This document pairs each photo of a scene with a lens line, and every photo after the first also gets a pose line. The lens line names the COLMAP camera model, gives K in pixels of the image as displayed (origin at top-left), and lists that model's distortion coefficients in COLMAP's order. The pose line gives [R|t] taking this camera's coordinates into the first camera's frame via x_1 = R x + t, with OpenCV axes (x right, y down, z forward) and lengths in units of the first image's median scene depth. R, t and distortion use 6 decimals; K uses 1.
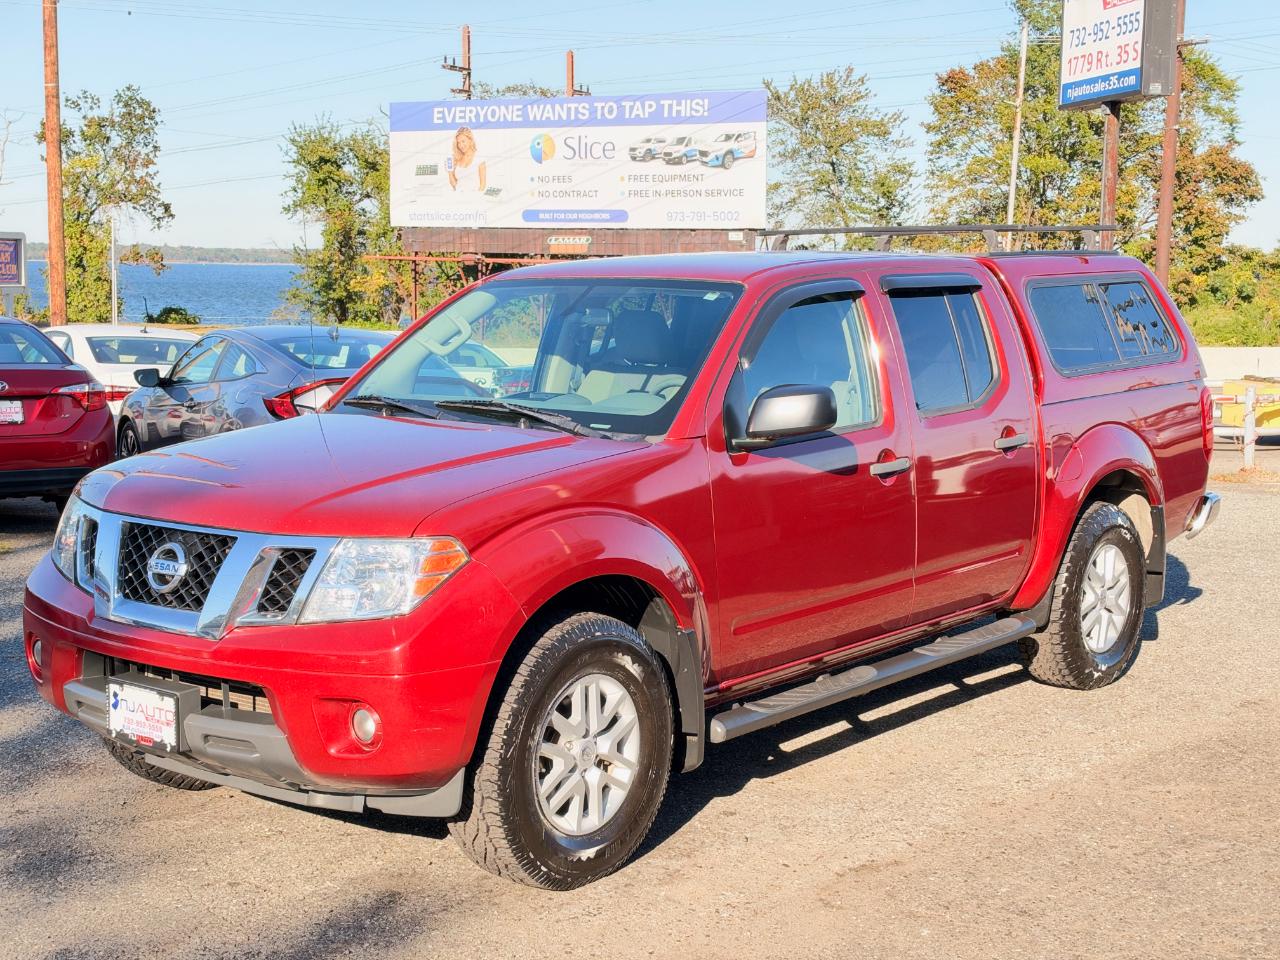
lens RADIAL K [[1817.9, 0, 640.0], [0, 1817.9, 480.0], [0, 0, 1]] dist [0.261600, -0.937534]
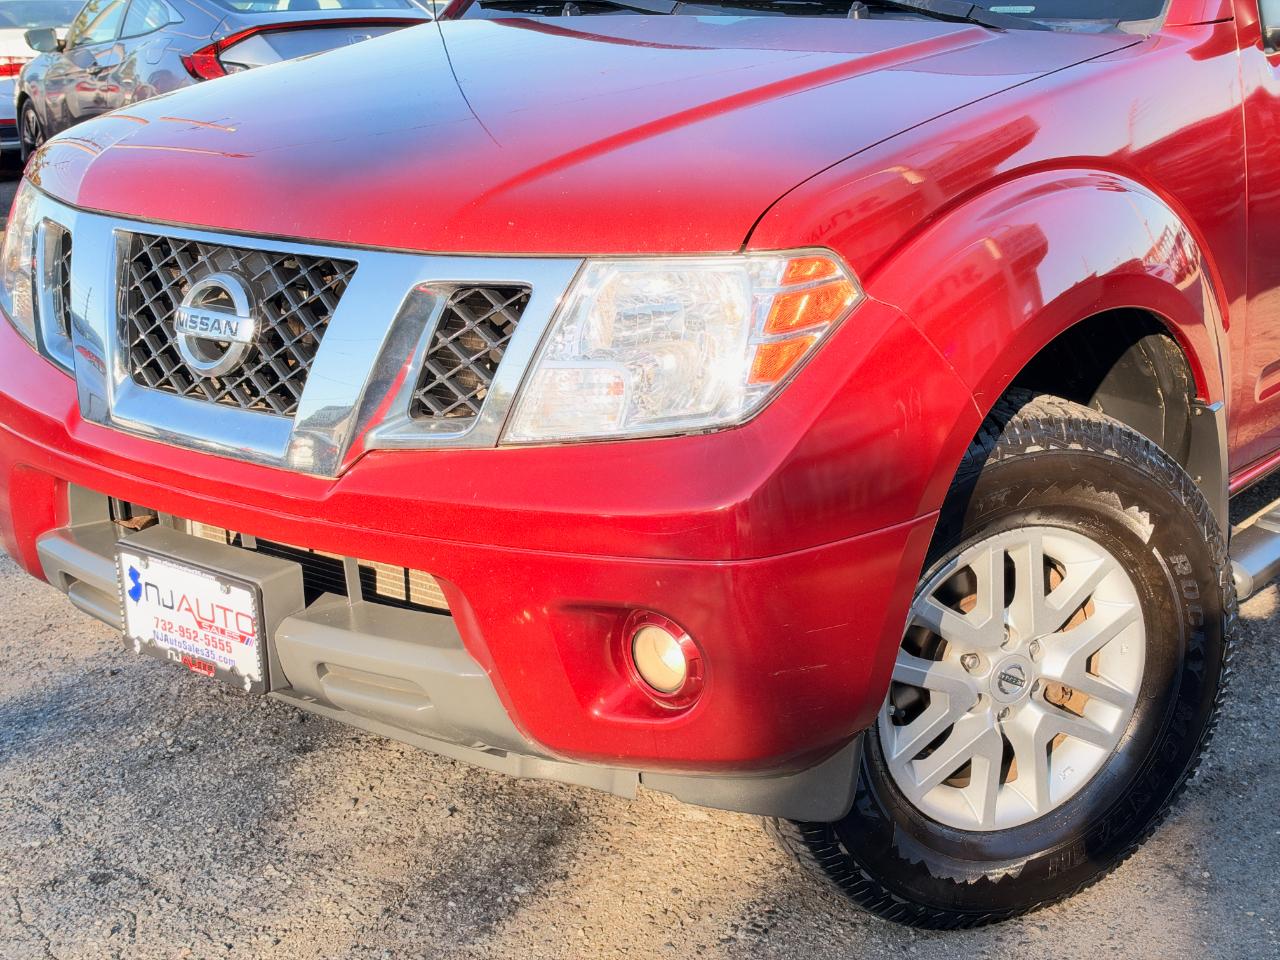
lens RADIAL K [[1812.7, 0, 640.4], [0, 1812.7, 486.9], [0, 0, 1]] dist [0.279062, -0.741841]
pose [[0.999313, -0.031127, -0.020096, -0.134159], [0.034266, 0.982753, 0.181720, 0.004628], [0.014093, -0.182283, 0.983145, 0.509614]]
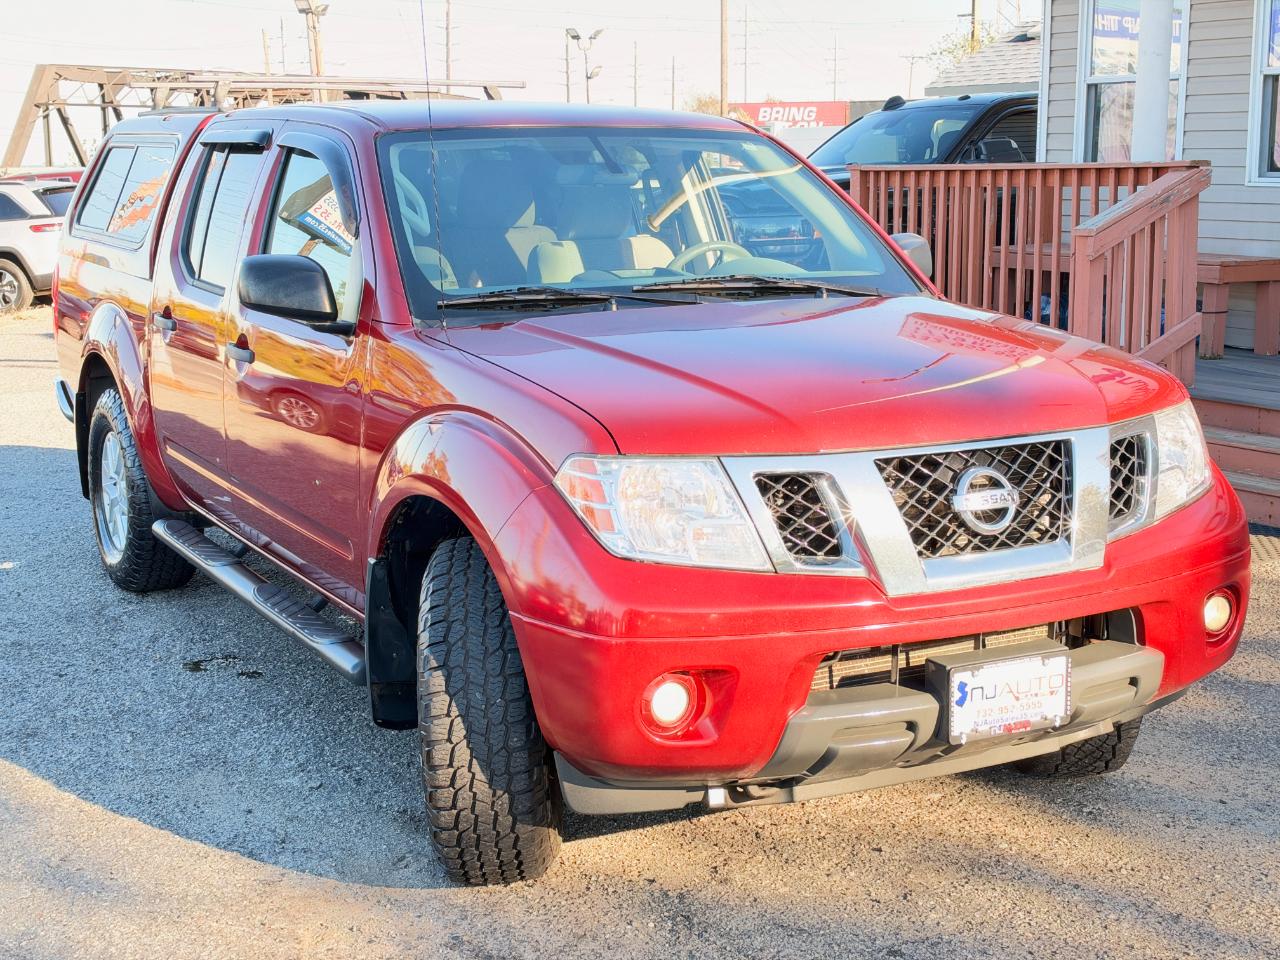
lens RADIAL K [[1811.8, 0, 640.0], [0, 1811.8, 480.0], [0, 0, 1]] dist [0.280107, -0.748822]
pose [[0.381104, -0.166867, 0.909349, -0.992385], [0.115348, 0.984474, 0.132311, -0.076518], [-0.917308, 0.054467, 0.394434, 0.834992]]
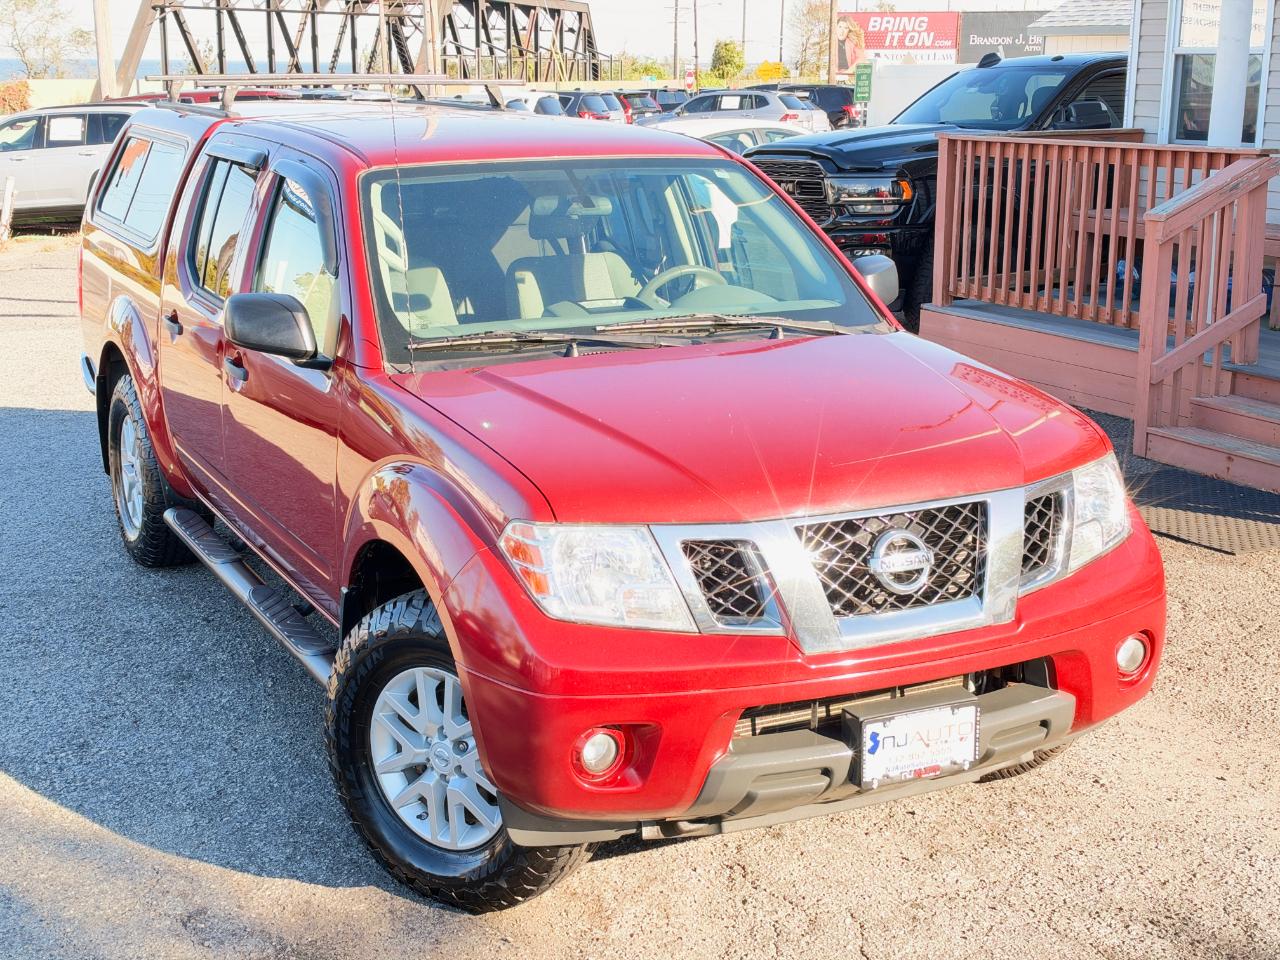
lens RADIAL K [[1811.8, 0, 640.0], [0, 1811.8, 480.0], [0, 0, 1]] dist [0.280107, -0.748822]
pose [[0.411312, -0.211127, 0.886706, -1.009321], [0.109315, 0.977209, 0.181969, -0.146609], [-0.904916, 0.022084, 0.425017, 0.763384]]
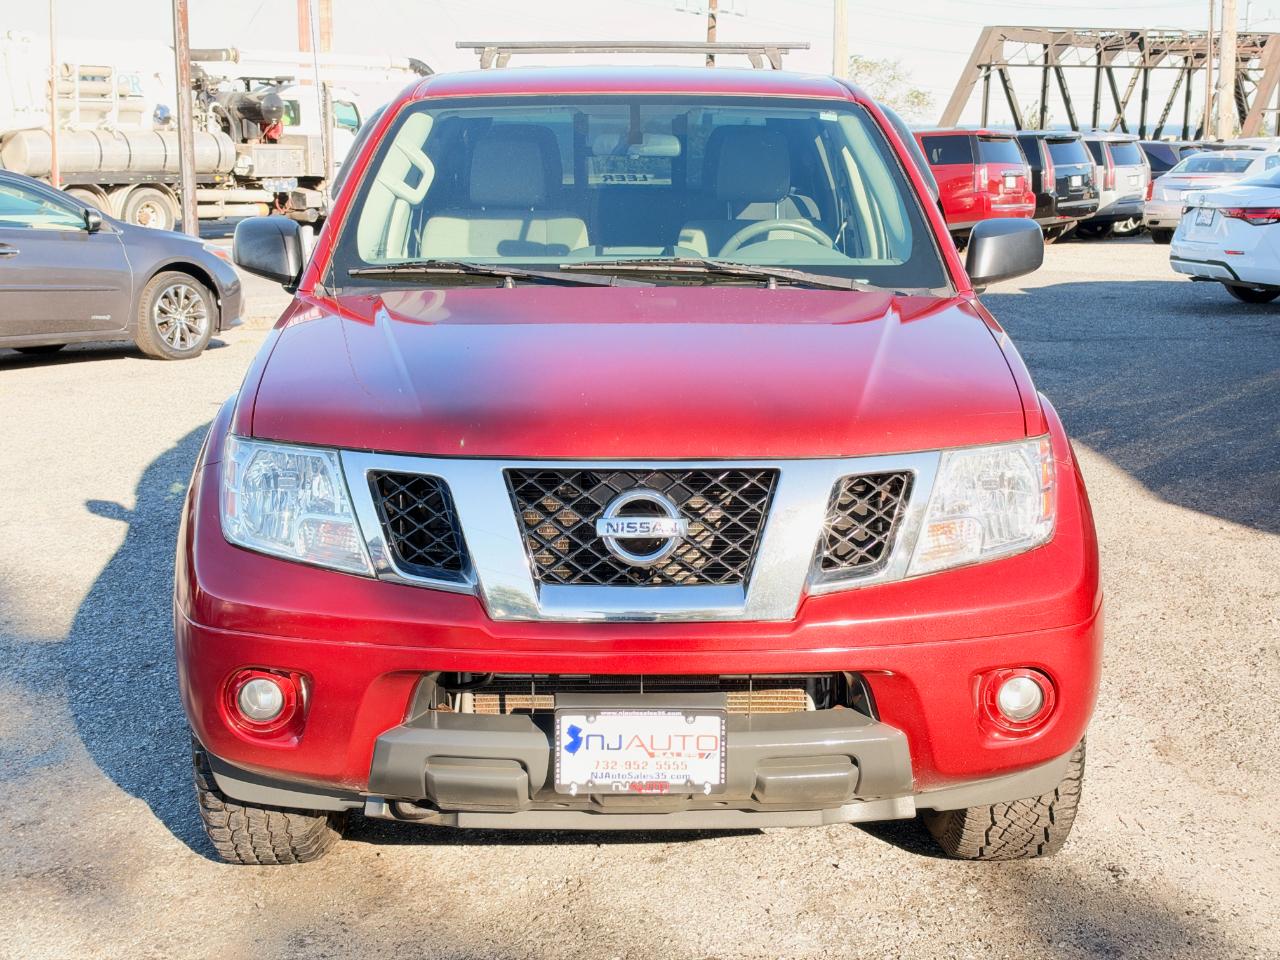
lens RADIAL K [[1811.8, 0, 640.0], [0, 1811.8, 480.0], [0, 0, 1]] dist [0.280107, -0.748822]
pose [[0.766658, -0.125227, 0.629725, -0.670627], [0.072071, 0.991381, 0.109402, -0.042000], [-0.637998, -0.038489, 0.769076, 0.495055]]
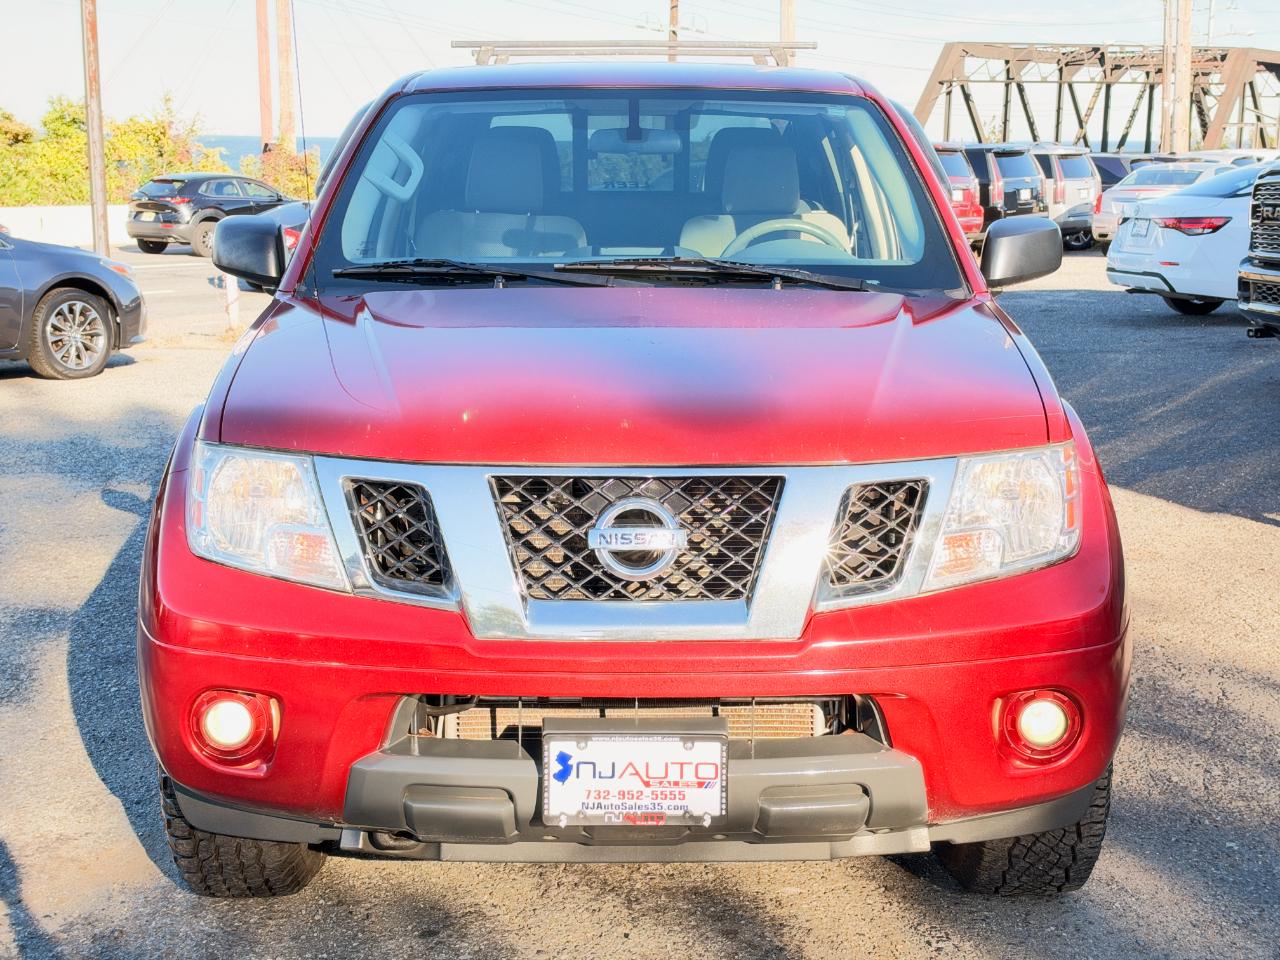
lens RADIAL K [[1817.9, 0, 640.0], [0, 1817.9, 480.0], [0, 0, 1]] dist [0.261600, -0.937534]
pose [[0.769245, -0.118524, 0.627864, -0.640667], [0.071442, 0.992438, 0.099817, -0.033989], [-0.634947, -0.031928, 0.771896, 0.525462]]
